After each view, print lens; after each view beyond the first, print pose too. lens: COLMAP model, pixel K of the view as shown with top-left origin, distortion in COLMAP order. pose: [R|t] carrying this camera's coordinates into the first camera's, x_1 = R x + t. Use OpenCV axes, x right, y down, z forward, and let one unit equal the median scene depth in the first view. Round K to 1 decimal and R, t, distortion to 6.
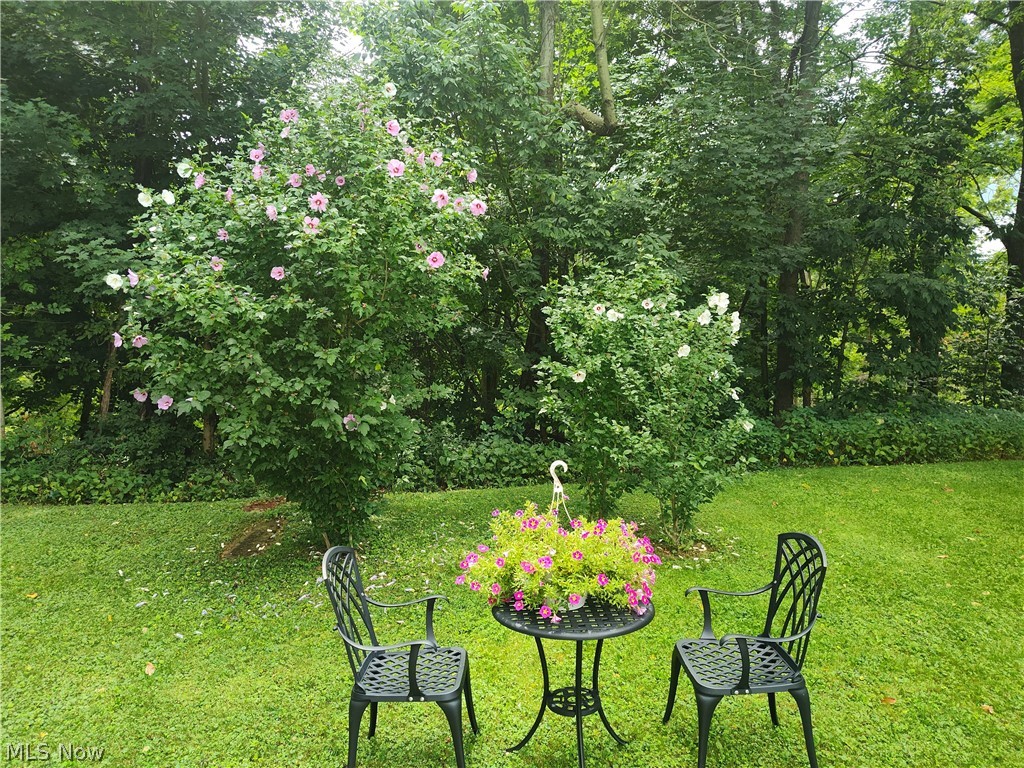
lens RADIAL K [[703.3, 0, 514.3], [0, 703.3, 386.5], [0, 0, 1]] dist [0.000710, -0.000512]
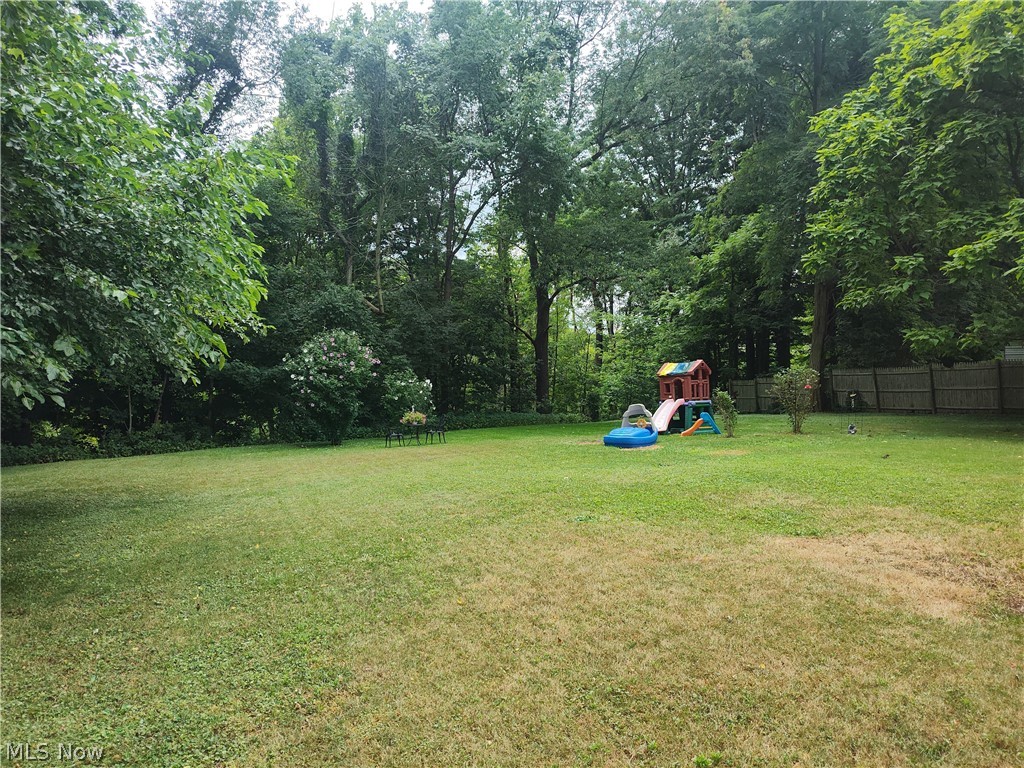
lens RADIAL K [[703.3, 0, 512.9], [0, 703.3, 384.7], [0, 0, 1]] dist [0.000710, -0.000512]
pose [[0.898413, -0.008449, 0.439070, -1.059108], [0.038860, 0.997422, -0.060322, 0.174265], [-0.437428, 0.071257, 0.896426, -2.906010]]
